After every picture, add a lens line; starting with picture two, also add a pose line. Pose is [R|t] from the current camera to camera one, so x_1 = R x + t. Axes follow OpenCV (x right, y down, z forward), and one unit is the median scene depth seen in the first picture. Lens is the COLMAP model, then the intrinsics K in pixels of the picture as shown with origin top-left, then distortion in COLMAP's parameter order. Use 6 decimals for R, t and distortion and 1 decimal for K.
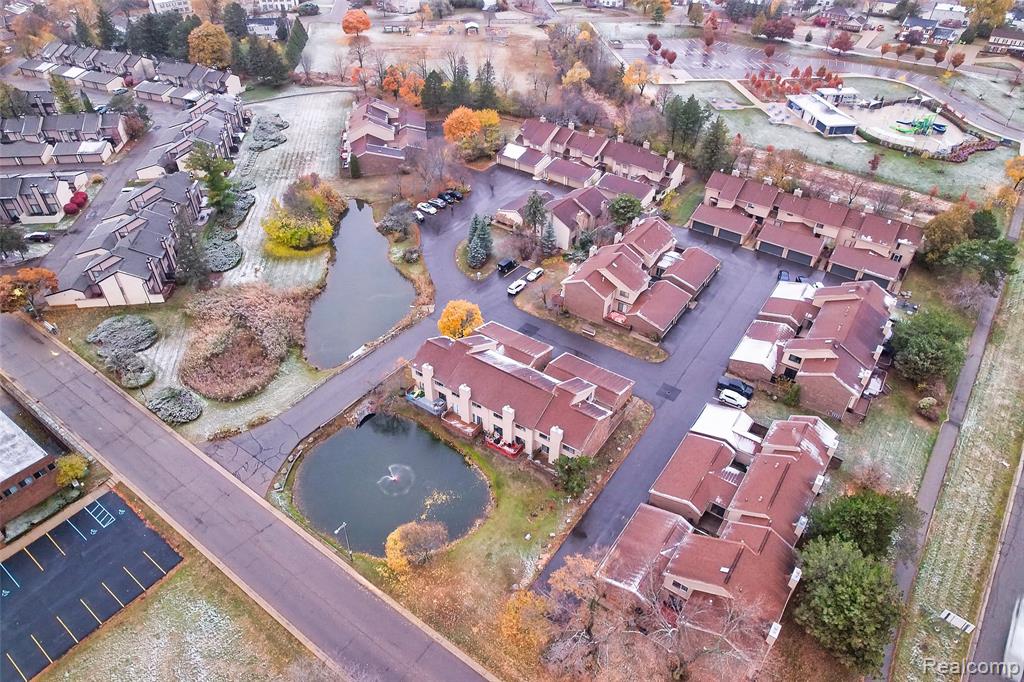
lens RADIAL K [[655.2, 0, 520.0], [0, 655.2, 340.6], [0, 0, 1]] dist [-0.077419, 0.069275]
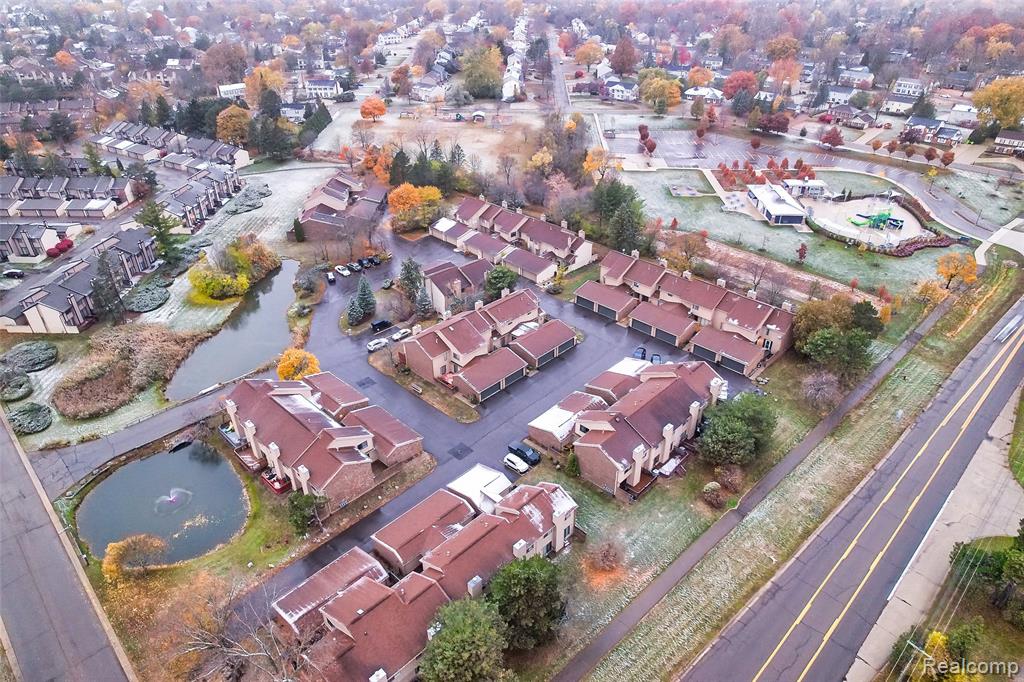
lens RADIAL K [[655.2, 0, 520.0], [0, 655.2, 340.6], [0, 0, 1]] dist [-0.077419, 0.069275]
pose [[0.986665, 0.072443, -0.145751, 0.279946], [-0.090055, 0.988909, -0.118109, 0.012215], [0.135578, 0.129660, 0.982246, -0.009185]]
